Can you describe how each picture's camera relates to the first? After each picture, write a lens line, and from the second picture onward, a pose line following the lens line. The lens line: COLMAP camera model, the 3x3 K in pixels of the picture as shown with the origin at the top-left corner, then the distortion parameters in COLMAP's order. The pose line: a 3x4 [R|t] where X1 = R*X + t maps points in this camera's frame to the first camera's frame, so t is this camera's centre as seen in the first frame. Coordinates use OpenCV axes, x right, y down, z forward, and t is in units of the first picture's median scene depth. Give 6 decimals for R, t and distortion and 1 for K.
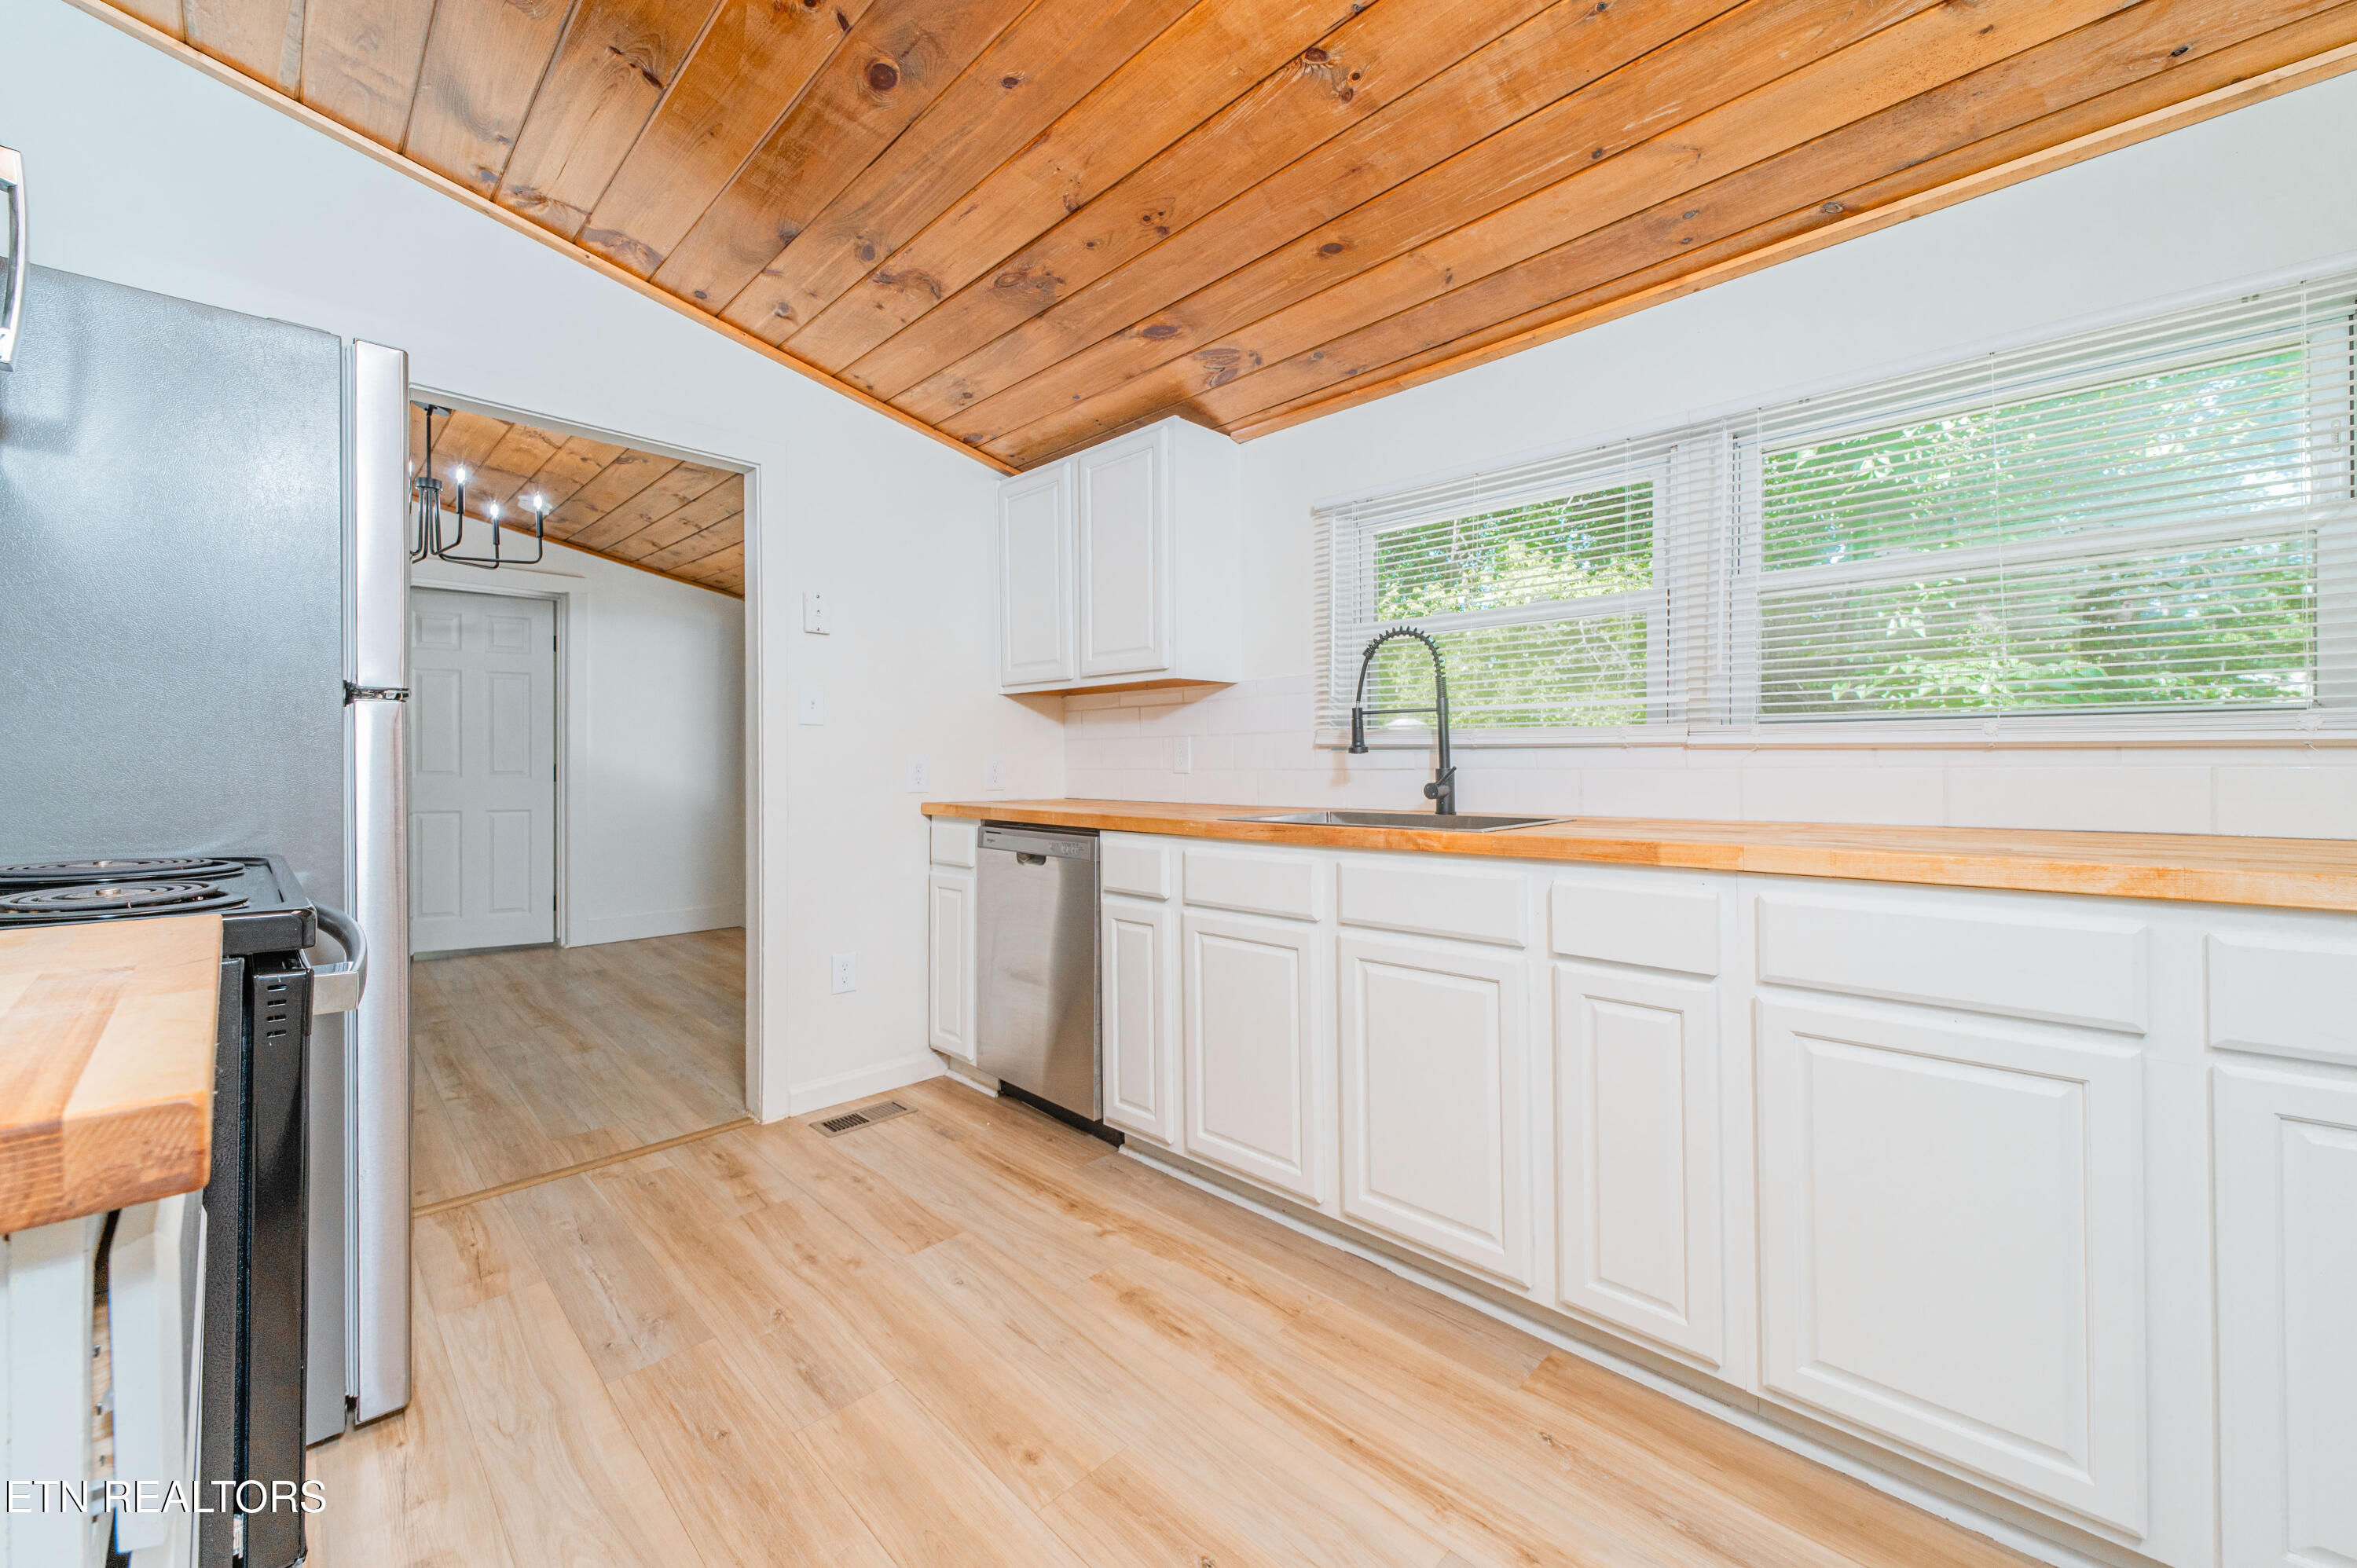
lens RADIAL K [[925.8, 0, 1183.3], [0, 925.8, 766.6], [0, 0, 1]] dist [-0.023396, 0.006308]
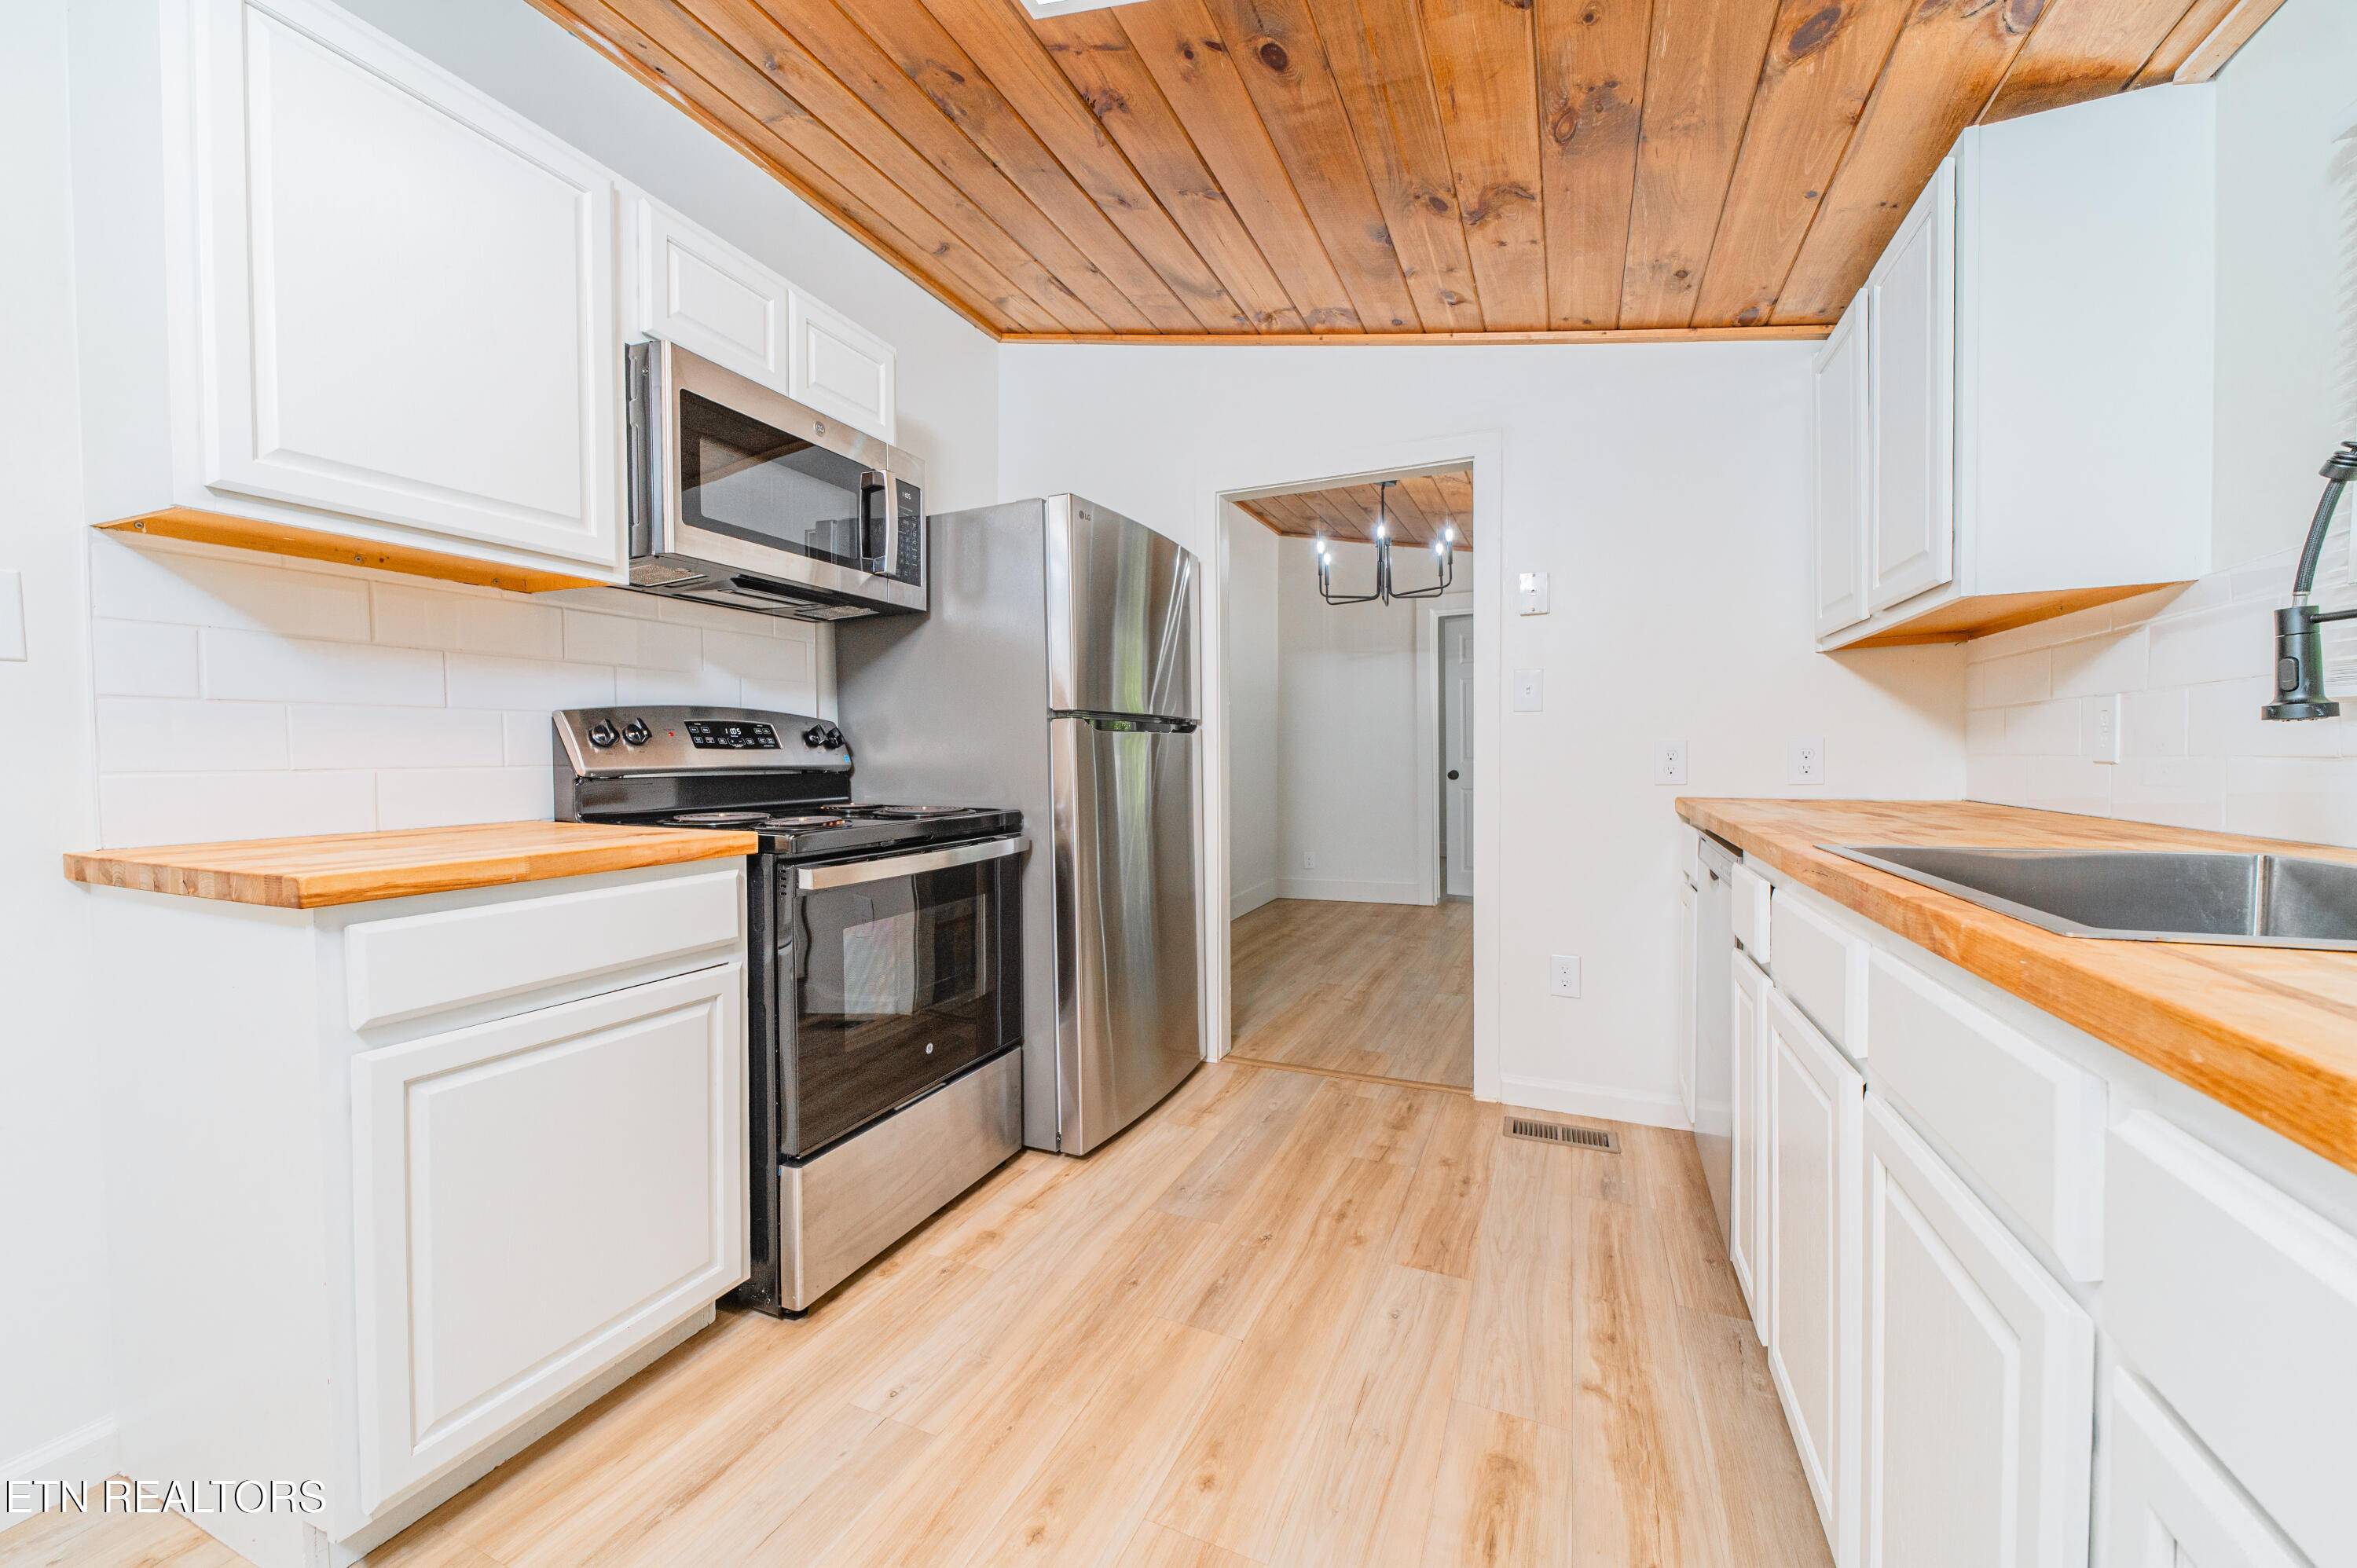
lens RADIAL K [[874.2, 0, 1174.2], [0, 874.2, 787.6], [0, 0, 1]] dist [-0.000519, -0.000603]
pose [[0.327564, 0.034748, -0.944190, 0.399091], [0.008039, 0.999185, 0.039561, -0.004242], [0.944795, -0.020549, 0.327018, 0.413703]]
